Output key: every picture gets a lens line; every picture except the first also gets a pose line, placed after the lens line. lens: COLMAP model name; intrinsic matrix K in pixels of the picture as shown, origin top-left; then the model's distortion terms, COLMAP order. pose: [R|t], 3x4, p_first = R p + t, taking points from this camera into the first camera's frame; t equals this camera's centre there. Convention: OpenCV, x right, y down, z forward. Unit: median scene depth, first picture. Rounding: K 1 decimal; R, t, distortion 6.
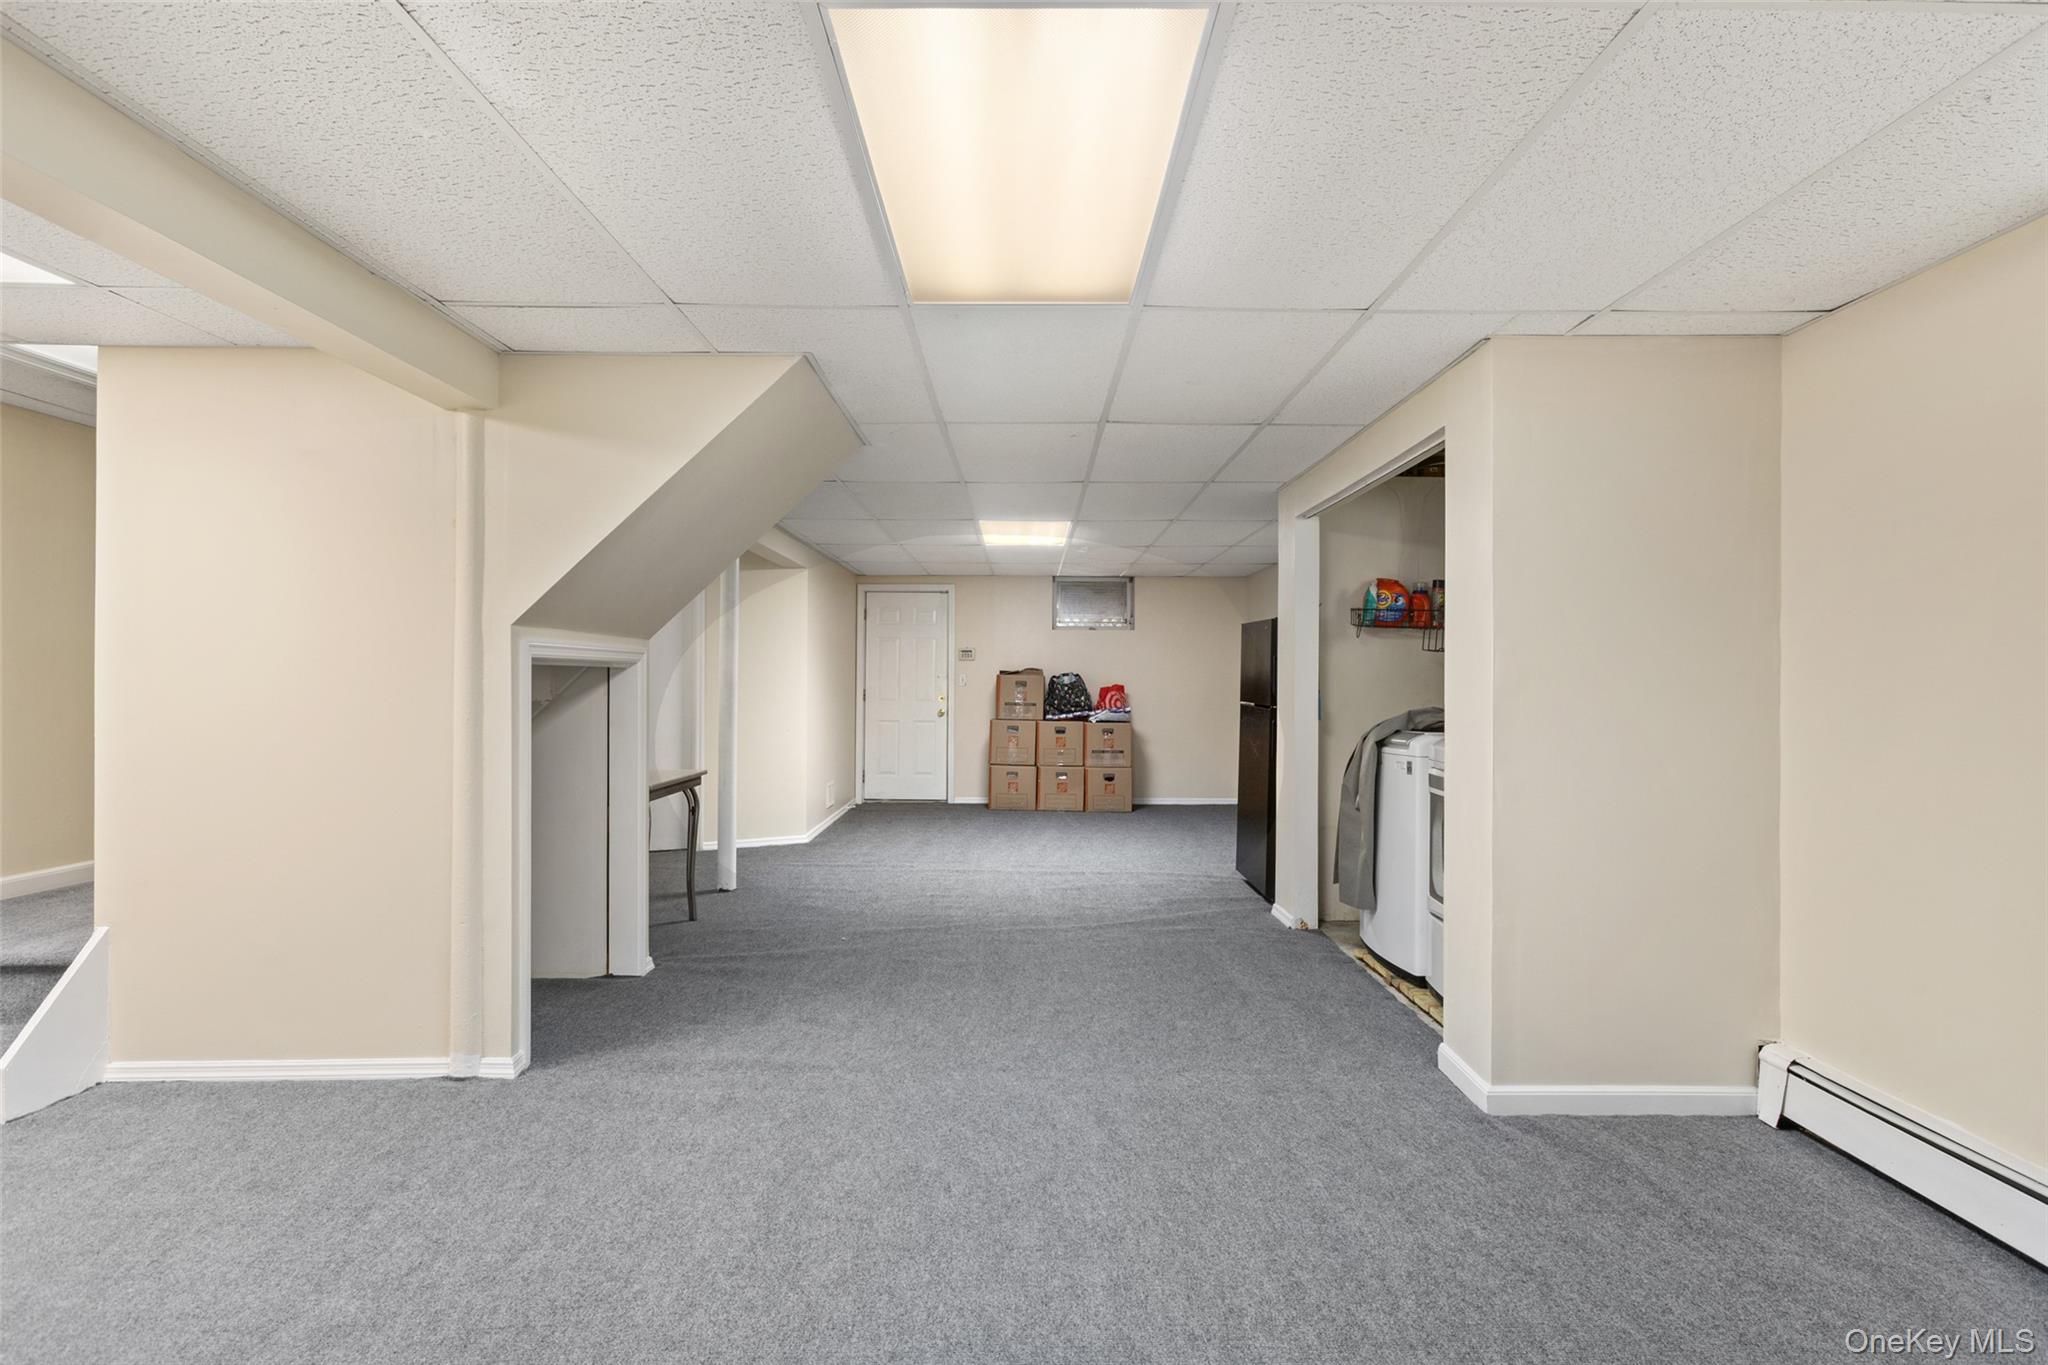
lens RADIAL K [[1032.9, 0, 1032.5], [0, 1032.9, 674.5], [0, 0, 1]] dist [-0.019173, 0.012165]
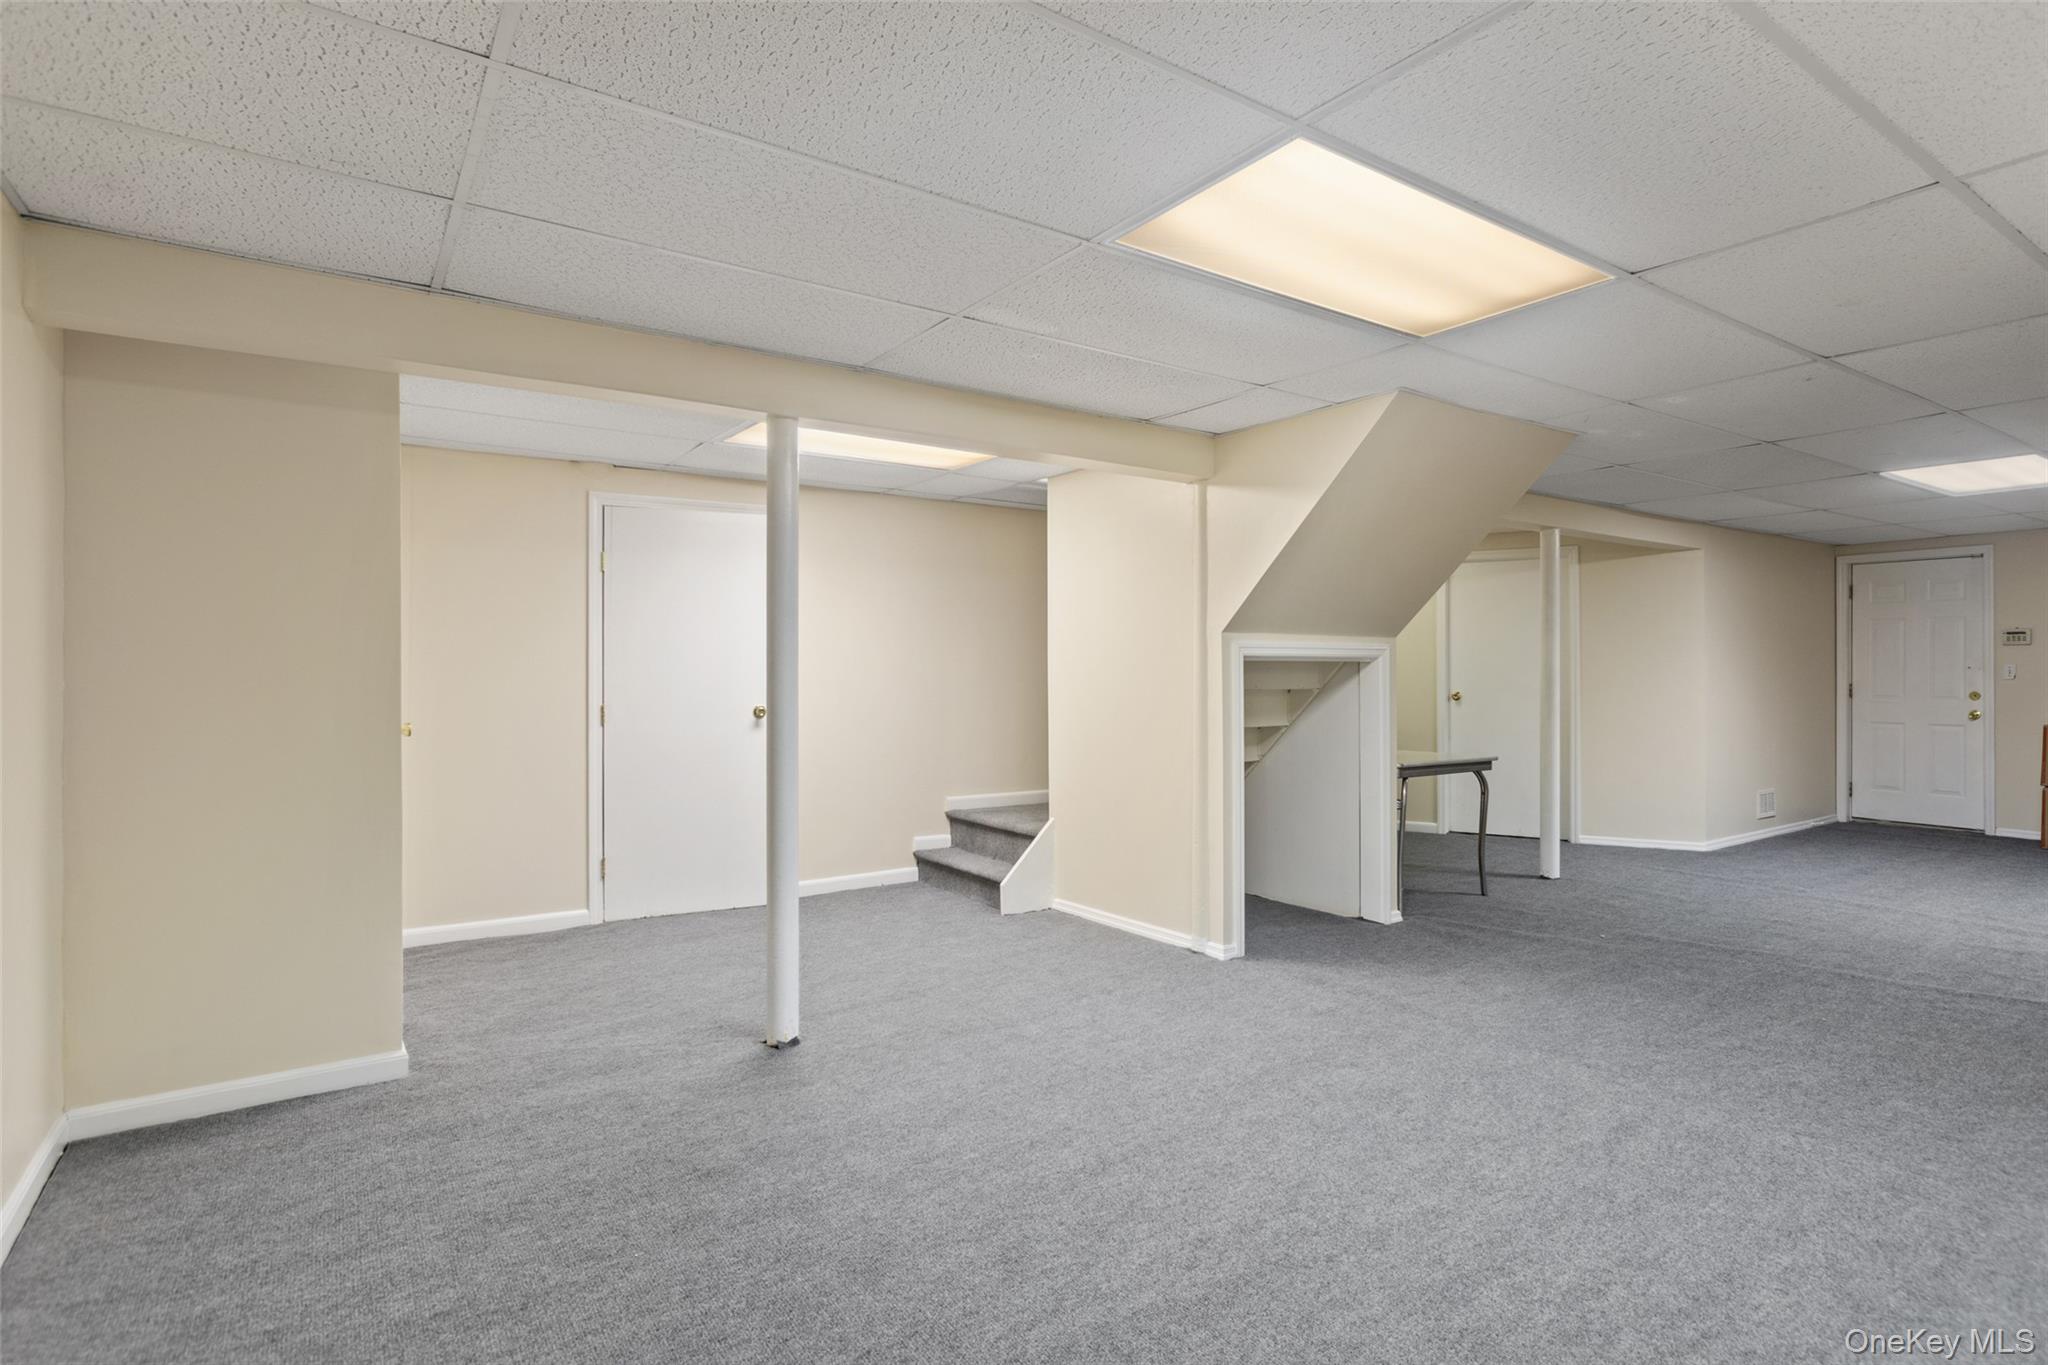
lens RADIAL K [[1032.9, 0, 1032.5], [0, 1032.9, 674.5], [0, 0, 1]] dist [-0.019173, 0.012165]
pose [[0.560922, -0.001600, -0.827867, 0.493748], [0.006694, 0.999974, 0.002603, 0.002829], [0.827842, -0.007002, 0.560918, 0.010561]]
